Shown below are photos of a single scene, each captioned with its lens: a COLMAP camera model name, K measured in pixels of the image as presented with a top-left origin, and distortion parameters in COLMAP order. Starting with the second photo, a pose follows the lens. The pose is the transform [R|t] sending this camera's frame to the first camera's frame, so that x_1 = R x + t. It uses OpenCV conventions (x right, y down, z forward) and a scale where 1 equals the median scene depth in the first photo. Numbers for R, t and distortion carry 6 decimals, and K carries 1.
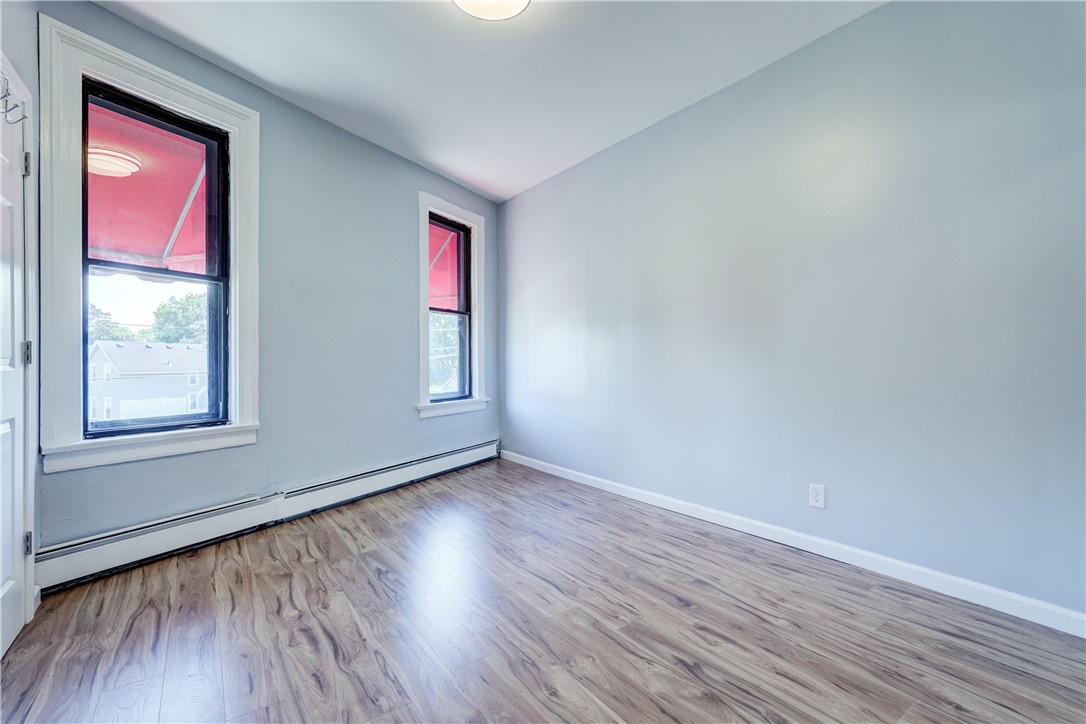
lens RADIAL K [[485.4, 0, 538.7], [0, 485.4, 369.9], [0, 0, 1]] dist [-0.000918, 0.000598]
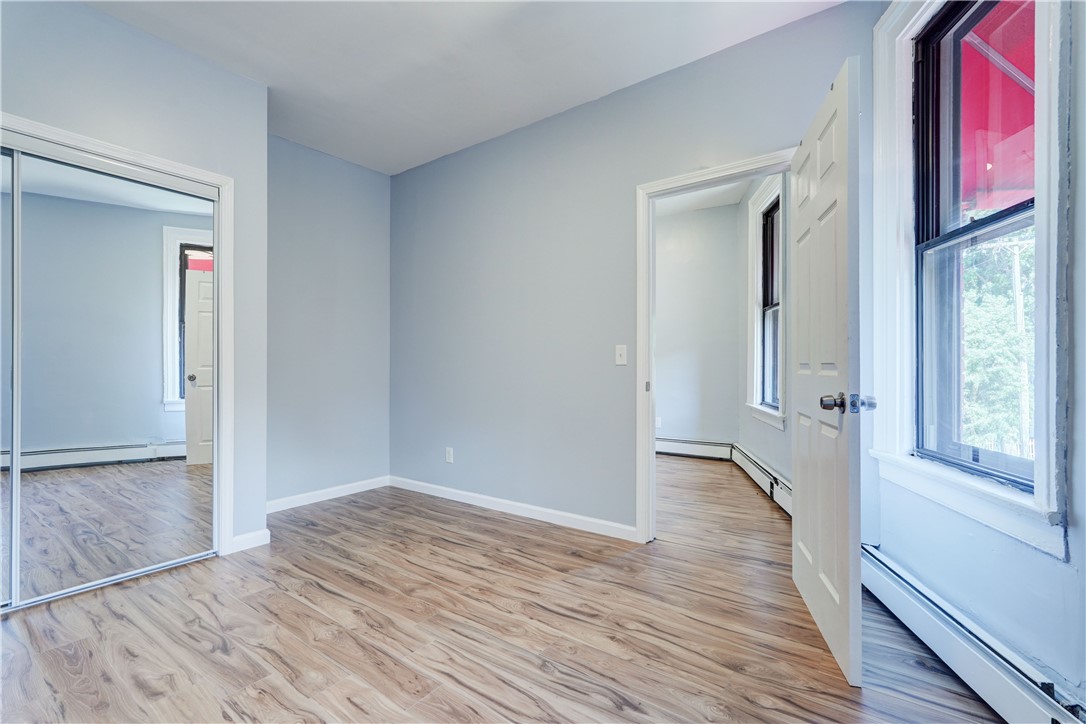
lens RADIAL K [[485.4, 0, 538.7], [0, 485.4, 369.9], [0, 0, 1]] dist [-0.000918, 0.000598]
pose [[-0.950383, 0.009191, -0.310947, -0.020597], [0.002232, 0.999739, 0.022729, -0.026120], [0.311075, 0.020907, -0.950155, 1.307330]]
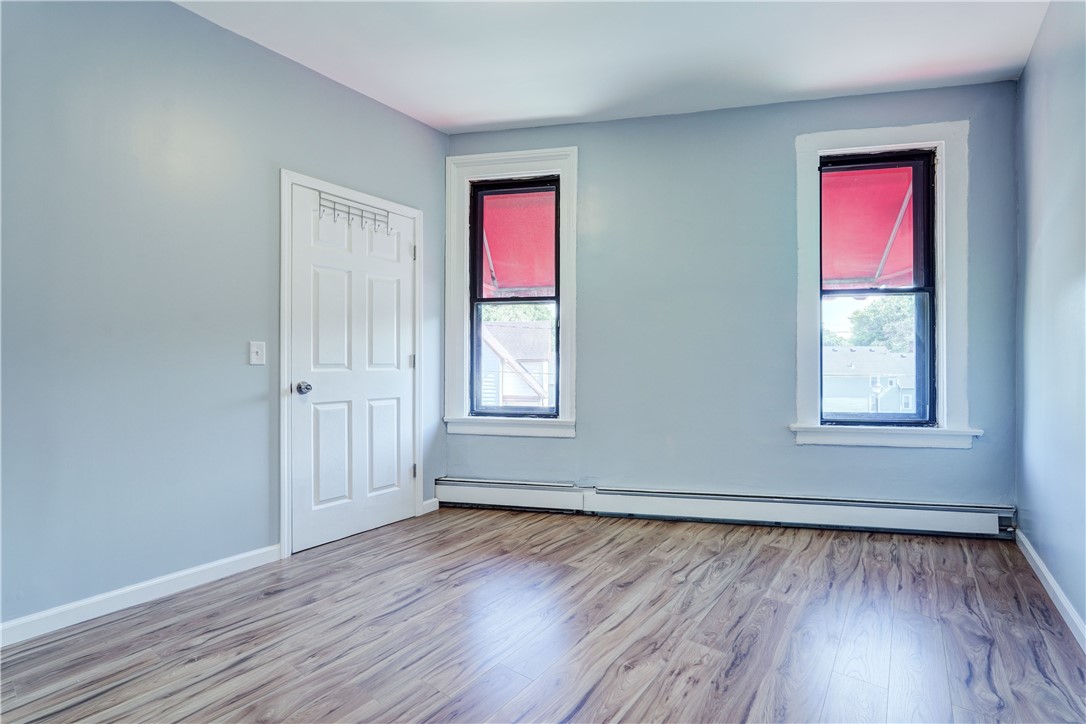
lens RADIAL K [[486.7, 0, 552.9], [0, 486.7, 368.1], [0, 0, 1]] dist [-0.000424, 0.000365]
pose [[0.322322, 0.010330, -0.946574, 0.500407], [-0.018131, 0.999824, 0.004738, -0.017051], [0.946456, 0.015635, 0.322453, 0.604851]]
